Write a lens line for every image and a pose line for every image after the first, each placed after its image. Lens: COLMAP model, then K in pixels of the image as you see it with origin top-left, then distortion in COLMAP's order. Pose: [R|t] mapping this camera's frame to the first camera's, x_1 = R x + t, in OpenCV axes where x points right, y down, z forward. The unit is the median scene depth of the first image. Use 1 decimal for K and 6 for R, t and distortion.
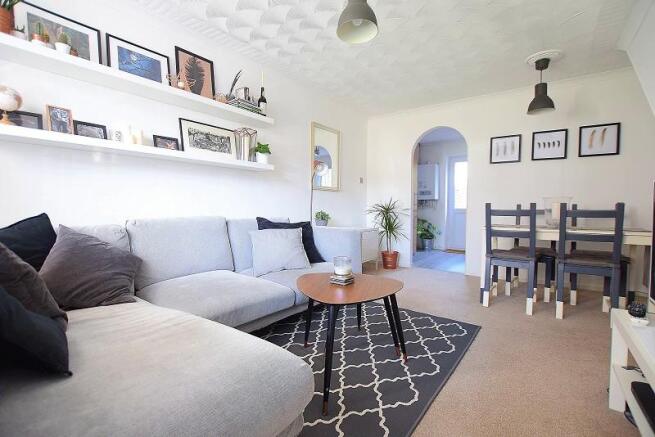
lens RADIAL K [[294.8, 0, 327.5], [0, 294.8, 218.5], [0, 0, 1]] dist [-0.025467, 0.000597]
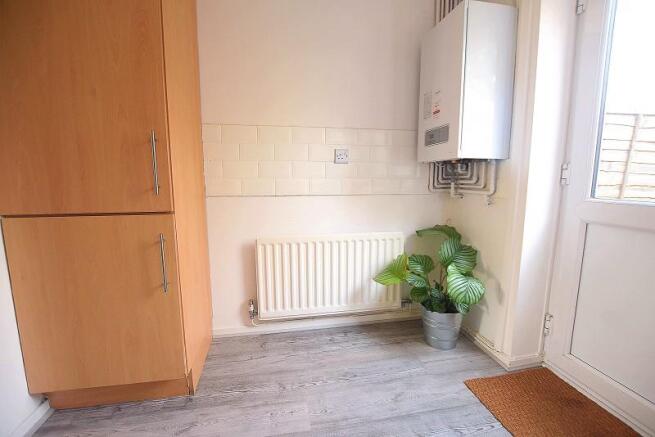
lens RADIAL K [[294.8, 0, 327.5], [0, 294.8, 218.5], [0, 0, 1]] dist [-0.025467, 0.000597]
pose [[0.747918, 0.091690, -0.657428, 0.809410], [-0.021431, 0.993233, 0.114144, -0.075605], [0.663445, -0.071281, 0.744822, 1.358367]]
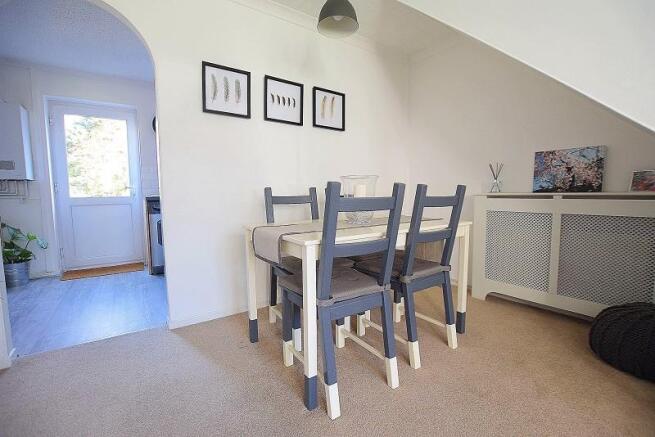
lens RADIAL K [[294.8, 0, 327.5], [0, 294.8, 218.5], [0, 0, 1]] dist [-0.025467, 0.000597]
pose [[0.305427, -0.090020, 0.947951, 0.115120], [0.045278, 0.995768, 0.079972, -0.029317], [-0.951138, 0.018495, 0.308210, 0.692864]]
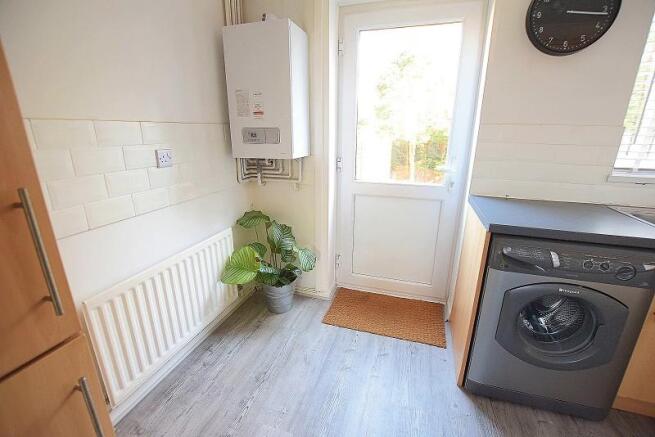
lens RADIAL K [[294.8, 0, 327.5], [0, 294.8, 218.5], [0, 0, 1]] dist [-0.025467, 0.000597]
pose [[0.938013, -0.096075, 0.333019, 0.536584], [0.007043, 0.965900, 0.258819, -0.151612], [-0.346530, -0.240430, 0.906703, 1.296403]]
